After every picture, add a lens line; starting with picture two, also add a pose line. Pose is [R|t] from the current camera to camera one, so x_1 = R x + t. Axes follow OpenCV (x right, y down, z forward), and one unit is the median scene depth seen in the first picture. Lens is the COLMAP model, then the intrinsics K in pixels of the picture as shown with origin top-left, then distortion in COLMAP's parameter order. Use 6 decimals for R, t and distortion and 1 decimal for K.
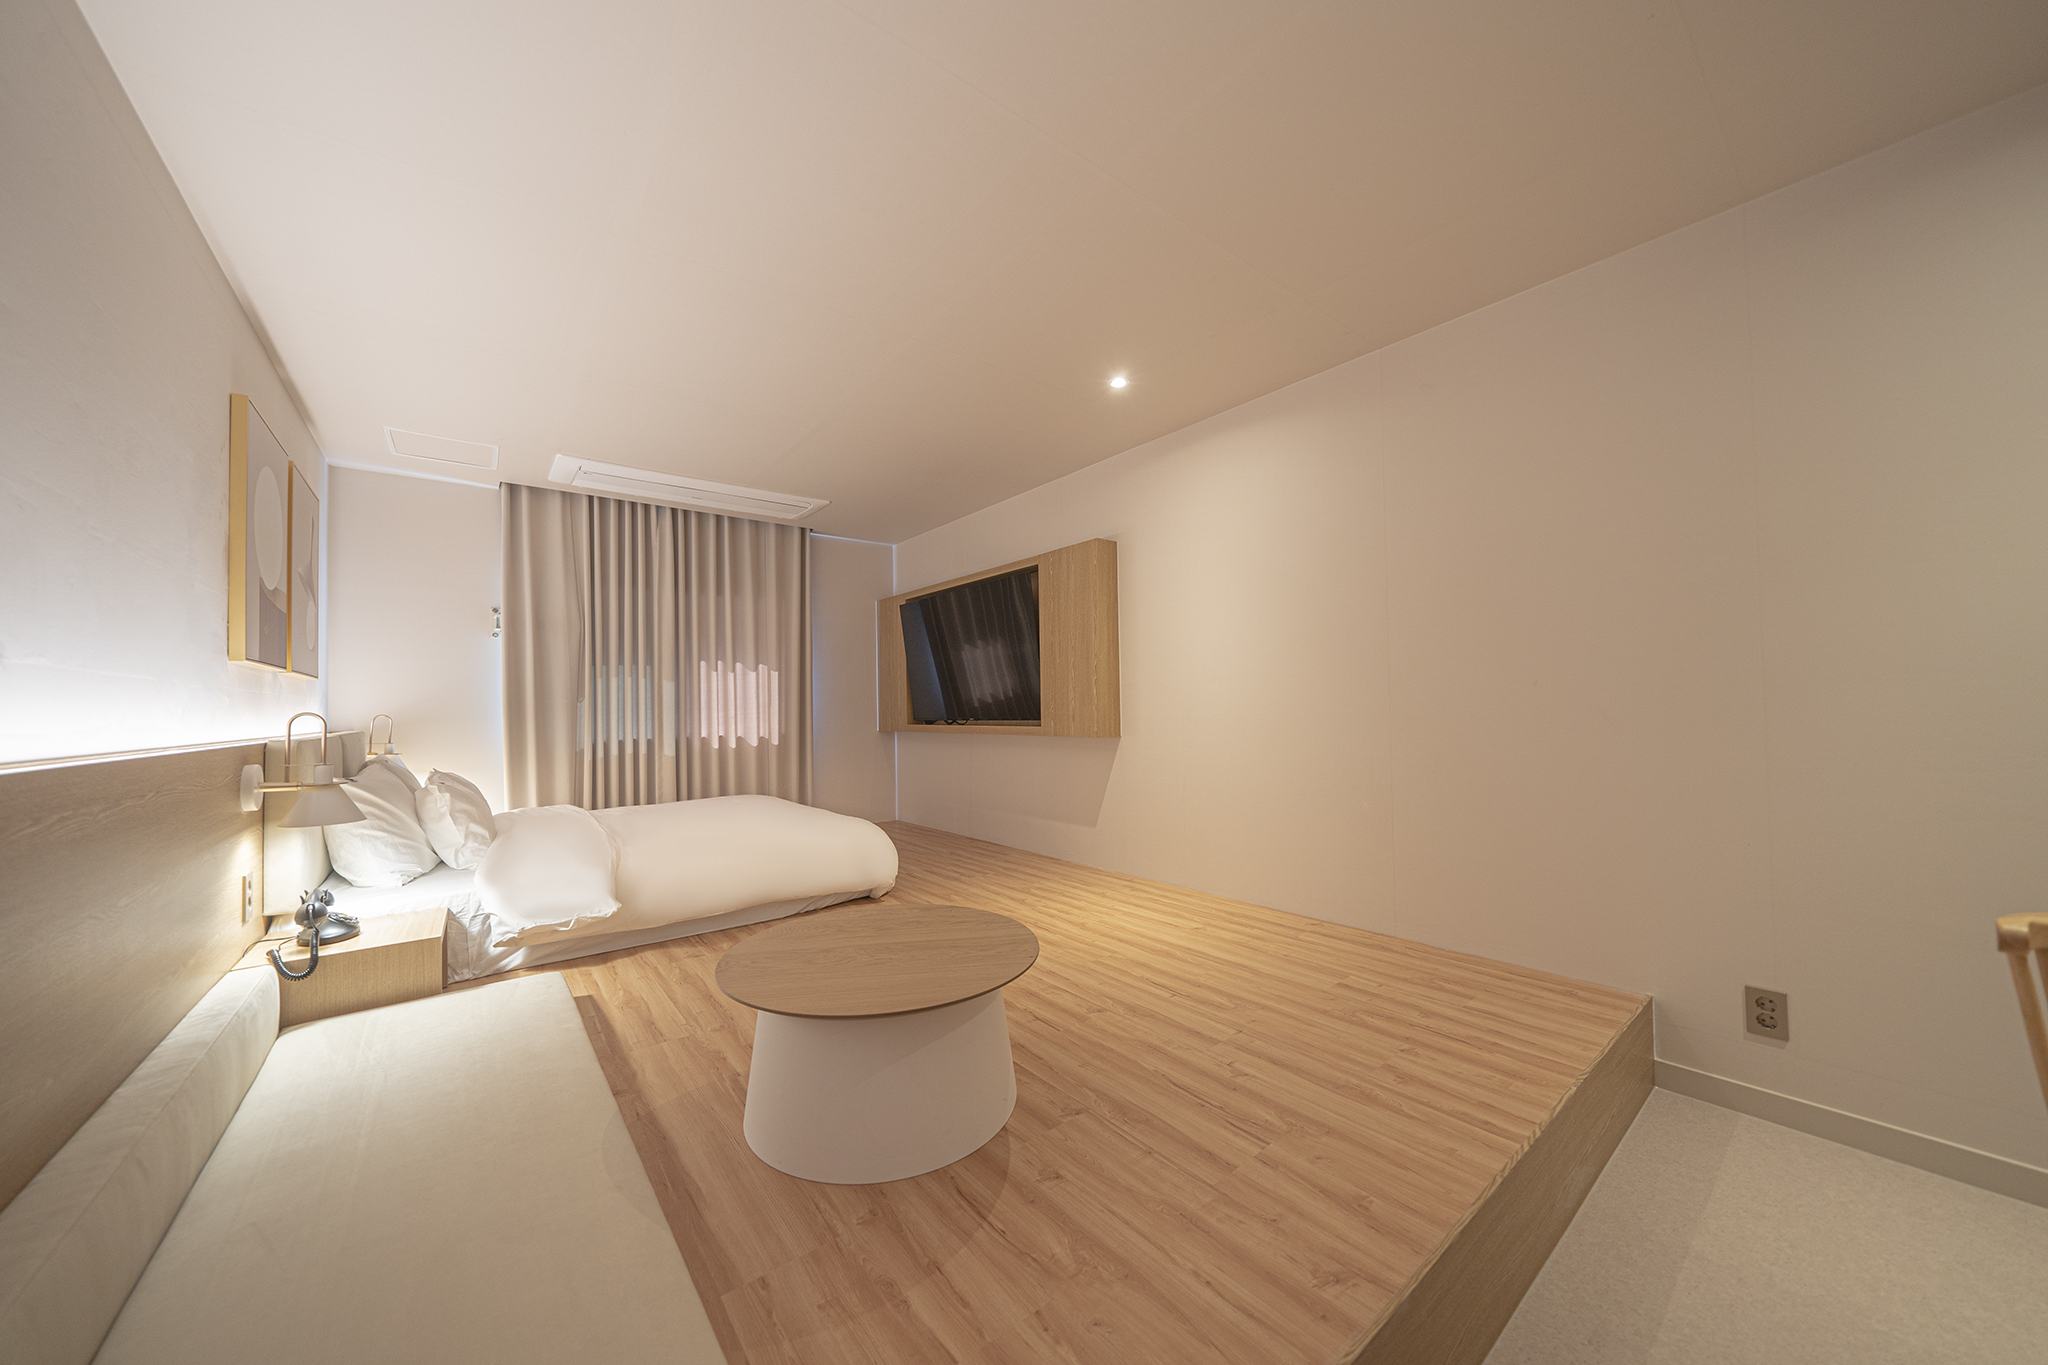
lens RADIAL K [[701.1, 0, 1025.6], [0, 701.1, 694.1], [0, 0, 1]] dist [-0.003793, 0.000015]
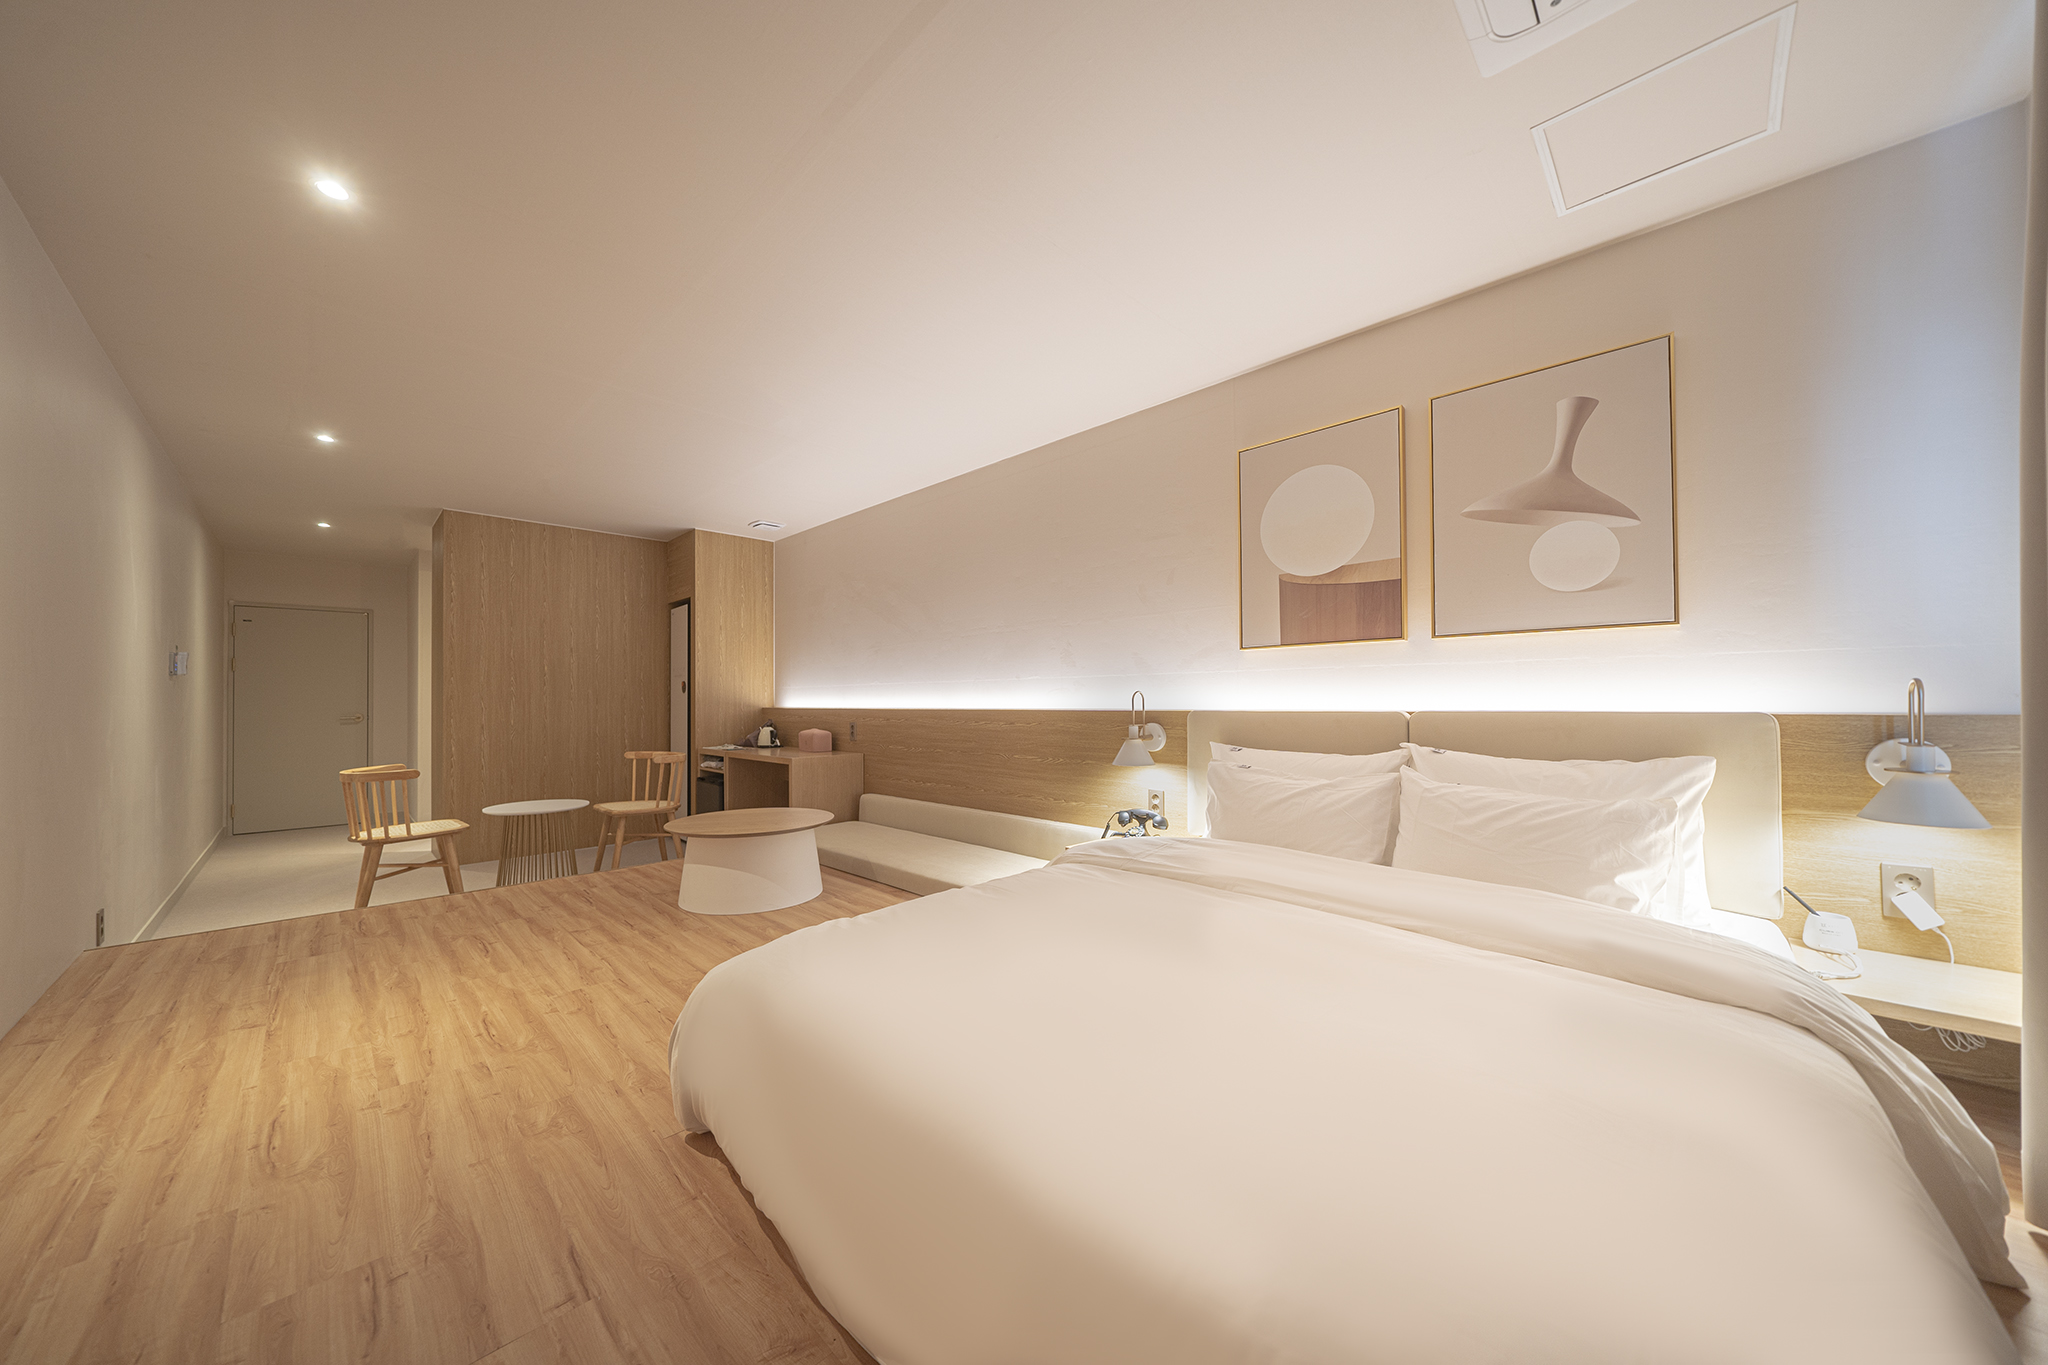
lens RADIAL K [[701.1, 0, 1025.6], [0, 701.1, 694.1], [0, 0, 1]] dist [-0.003793, 0.000015]
pose [[-0.992238, 0.020450, -0.122663, -0.412937], [0.024181, 0.999287, -0.029004, 0.047961], [0.121983, -0.031745, -0.992024, 1.727655]]
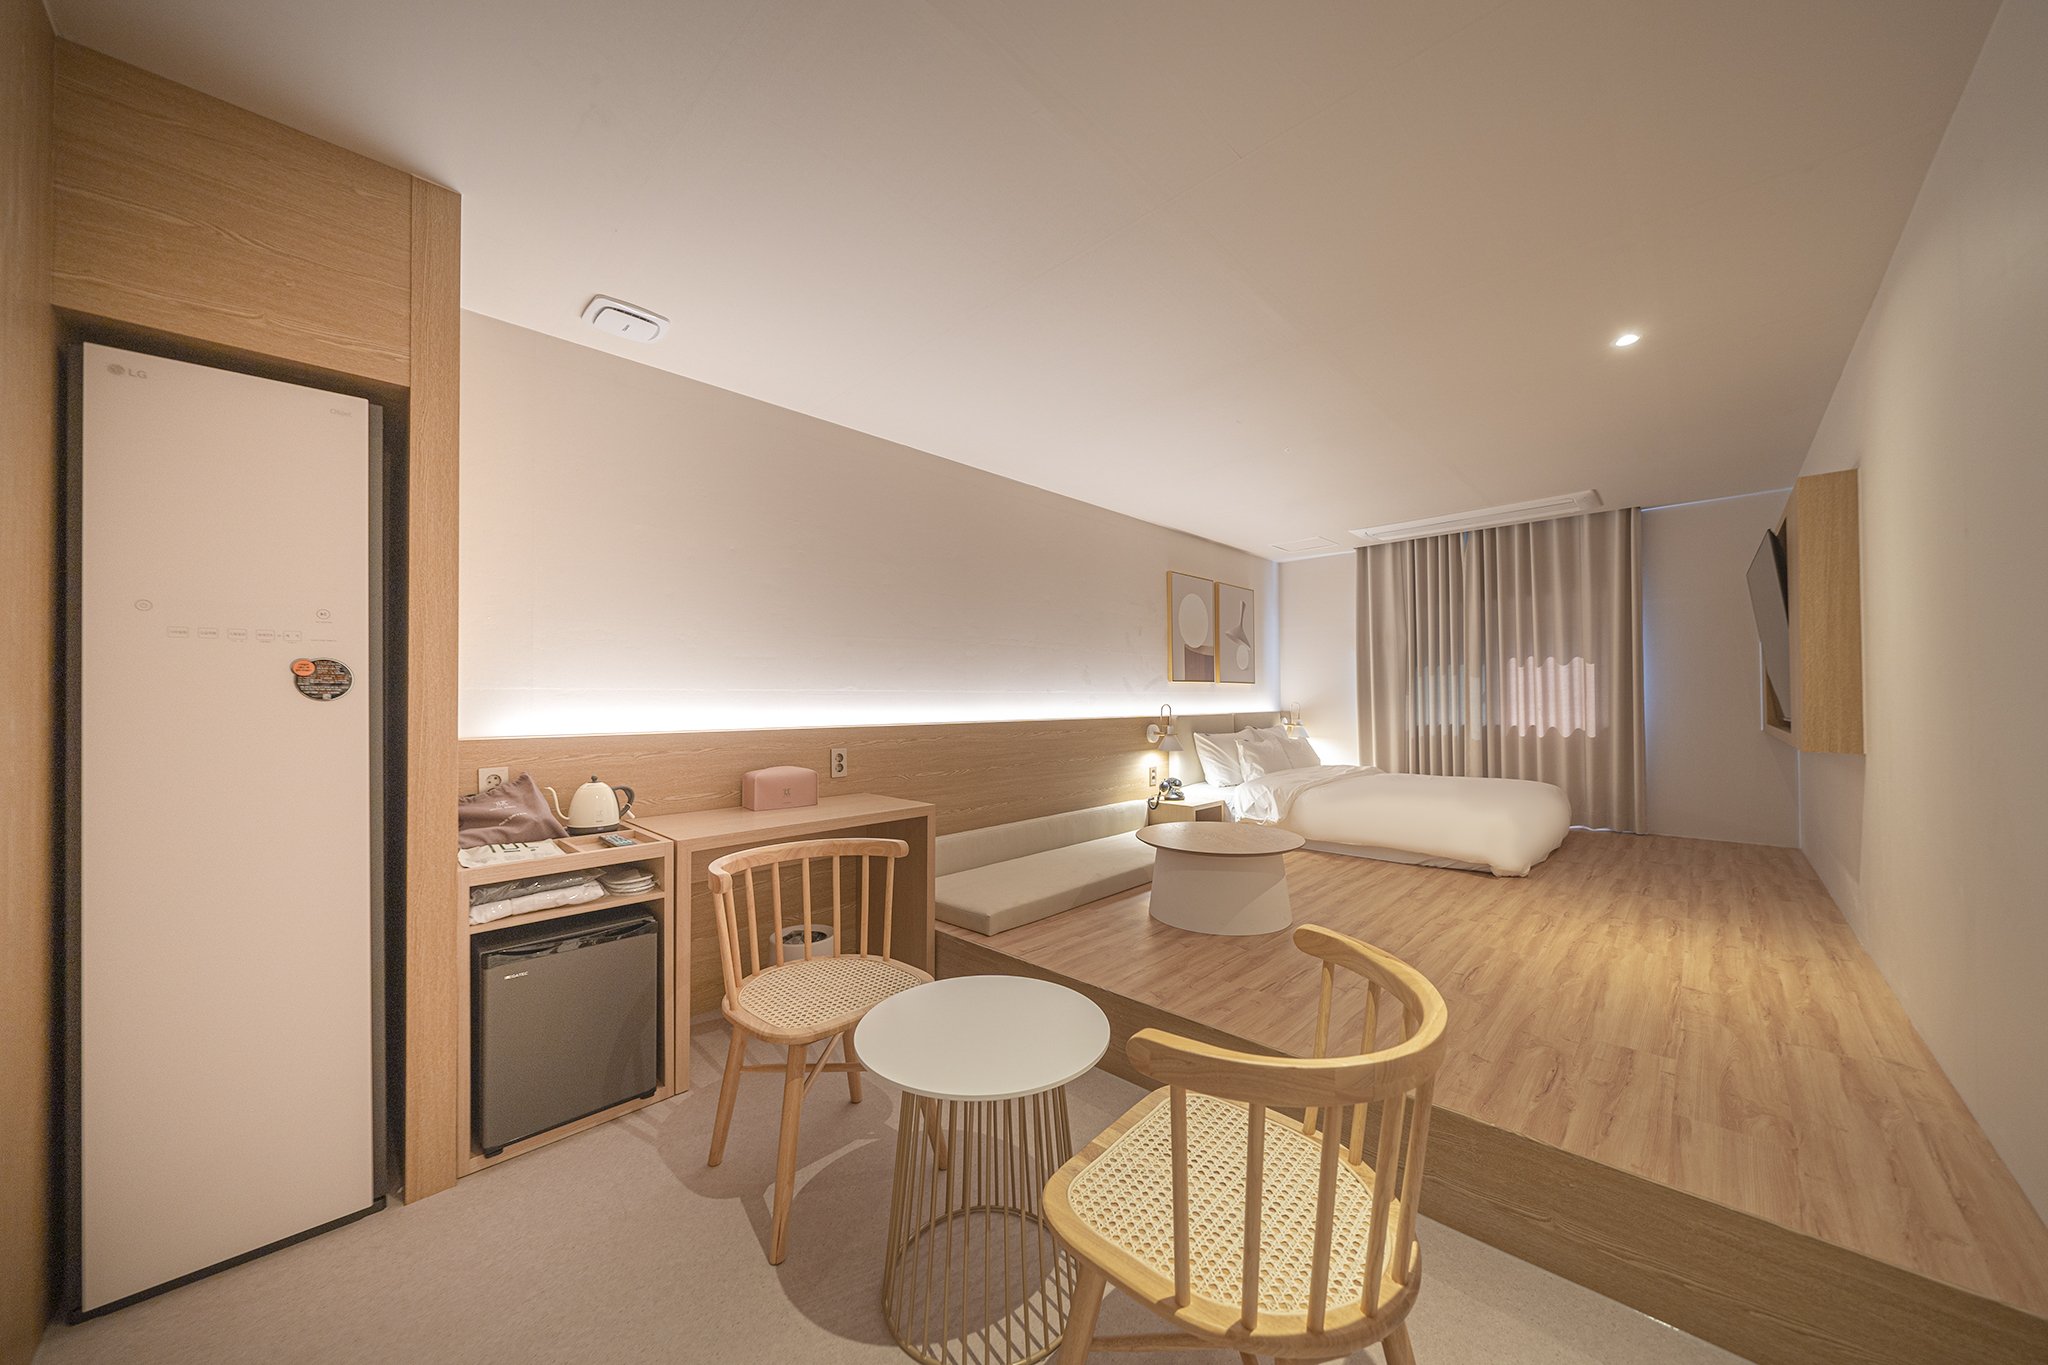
lens RADIAL K [[701.1, 0, 1025.6], [0, 701.1, 694.1], [0, 0, 1]] dist [-0.003793, 0.000015]
pose [[0.130484, 0.007914, -0.991419, 0.917514], [0.024105, 0.999647, 0.011152, -0.033853], [0.991157, -0.025353, 0.130247, 0.135014]]
